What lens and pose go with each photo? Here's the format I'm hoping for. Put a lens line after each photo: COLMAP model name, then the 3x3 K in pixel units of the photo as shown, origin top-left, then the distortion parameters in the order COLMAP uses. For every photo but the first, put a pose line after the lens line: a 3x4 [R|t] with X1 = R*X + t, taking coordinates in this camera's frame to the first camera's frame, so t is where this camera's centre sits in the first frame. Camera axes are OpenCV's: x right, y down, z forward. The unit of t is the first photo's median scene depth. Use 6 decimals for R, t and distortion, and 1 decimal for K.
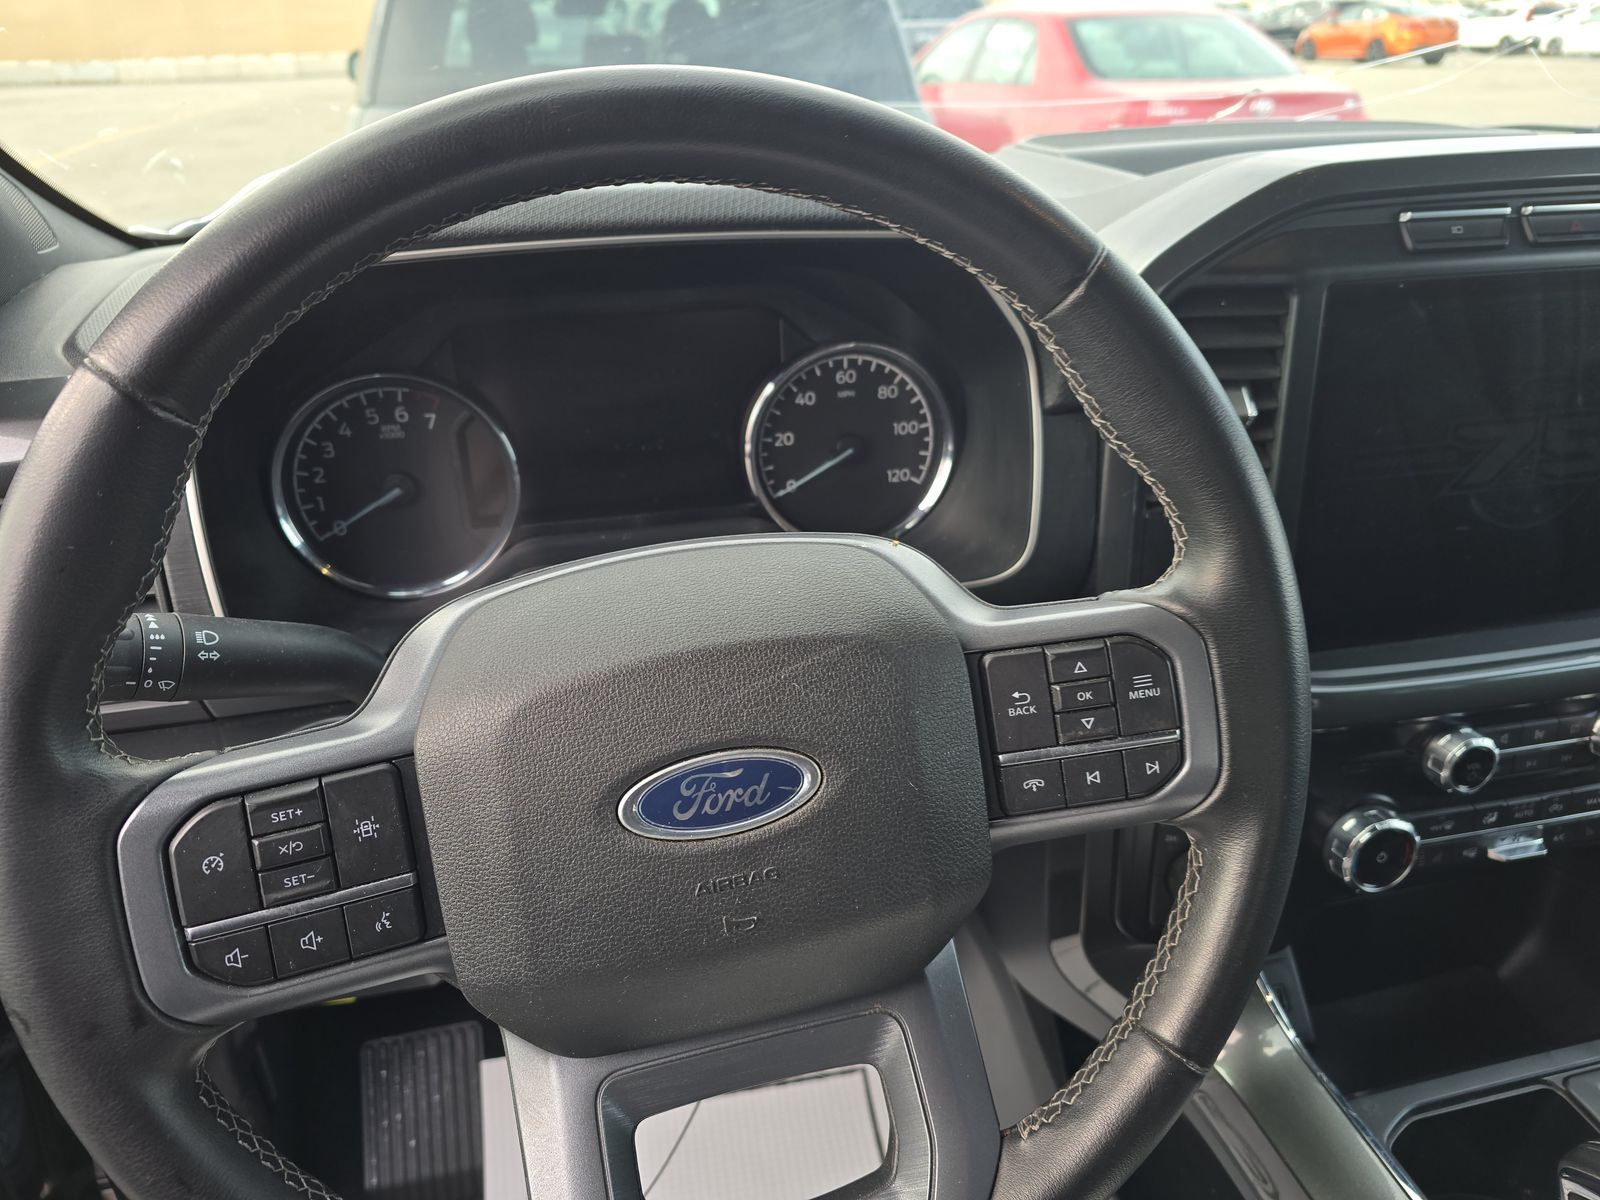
lens RADIAL K [[1075.6, 0, 794.8], [0, 1075.6, 588.2], [0, 0, 1]] dist [0.029800, -0.021684]
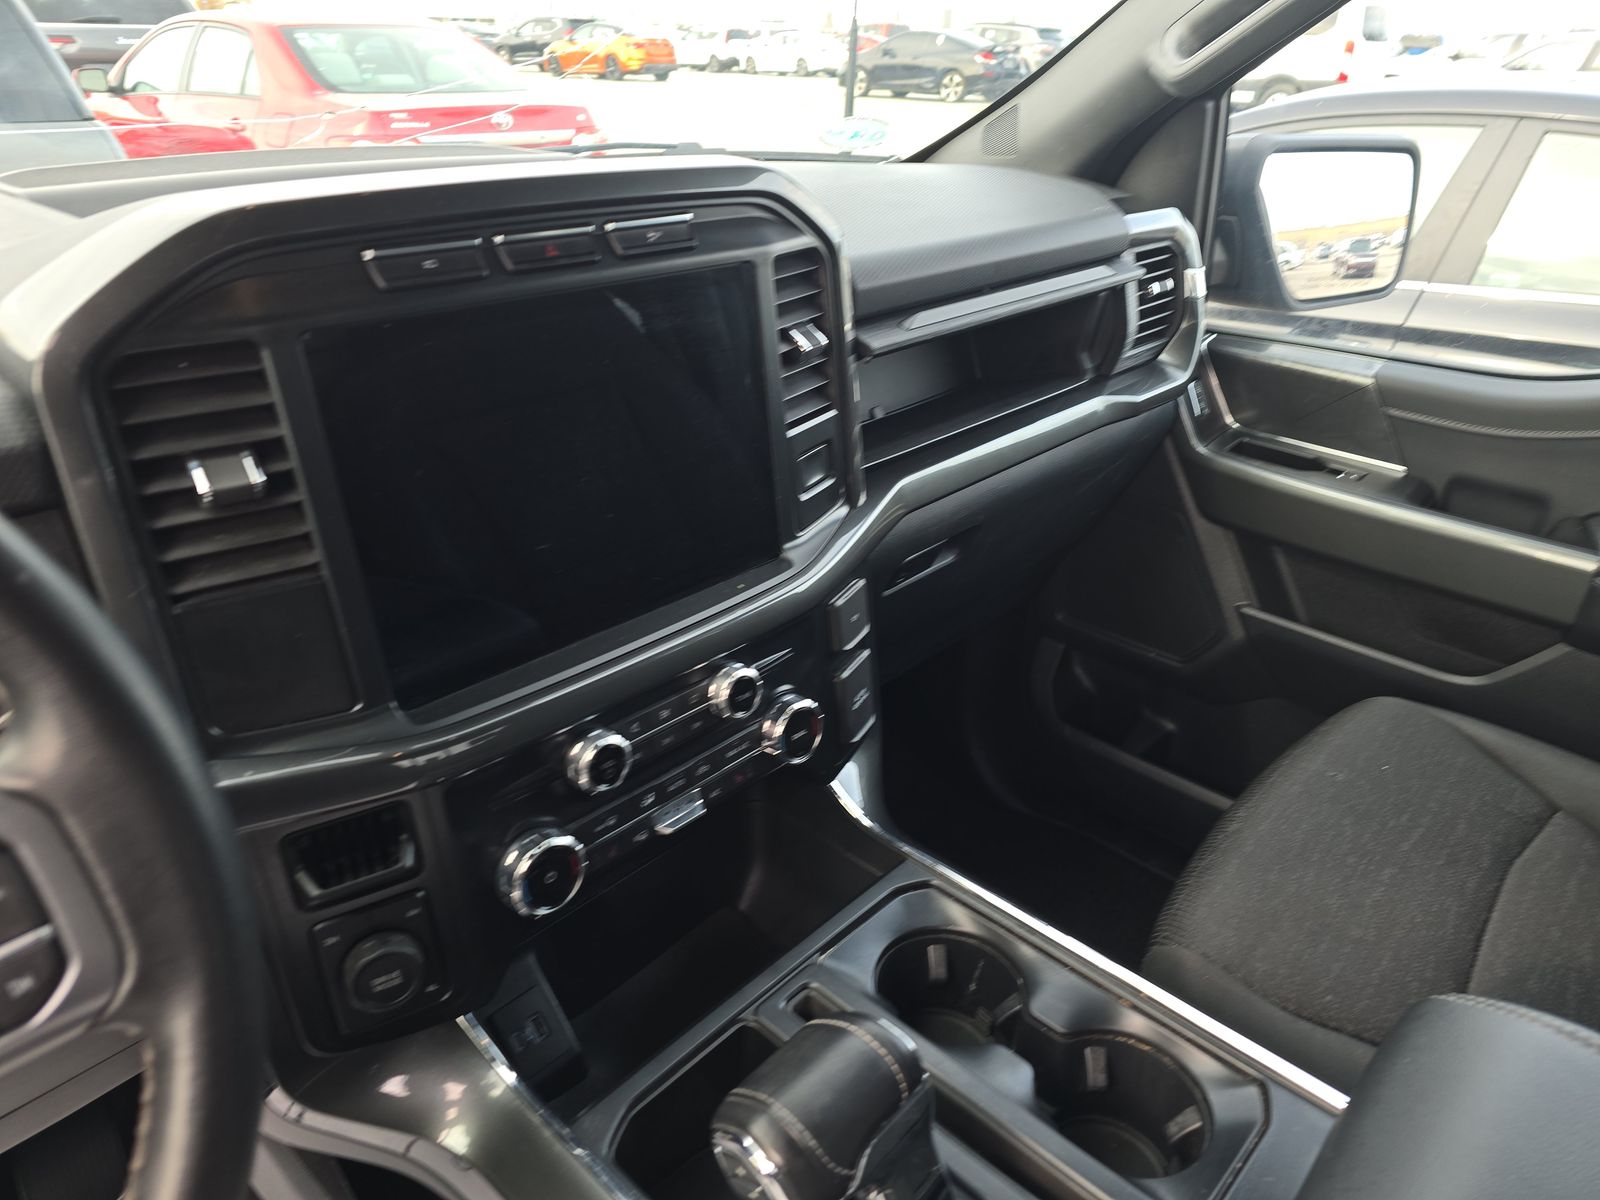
lens RADIAL K [[1075.6, 0, 793.1], [0, 1075.6, 597.8], [0, 0, 1]] dist [0.029800, -0.021684]
pose [[0.829975, -0.230637, 0.507885, 0.262794], [0.231248, 0.970854, 0.062976, -0.016022], [-0.507607, 0.065179, 0.859120, -0.000497]]
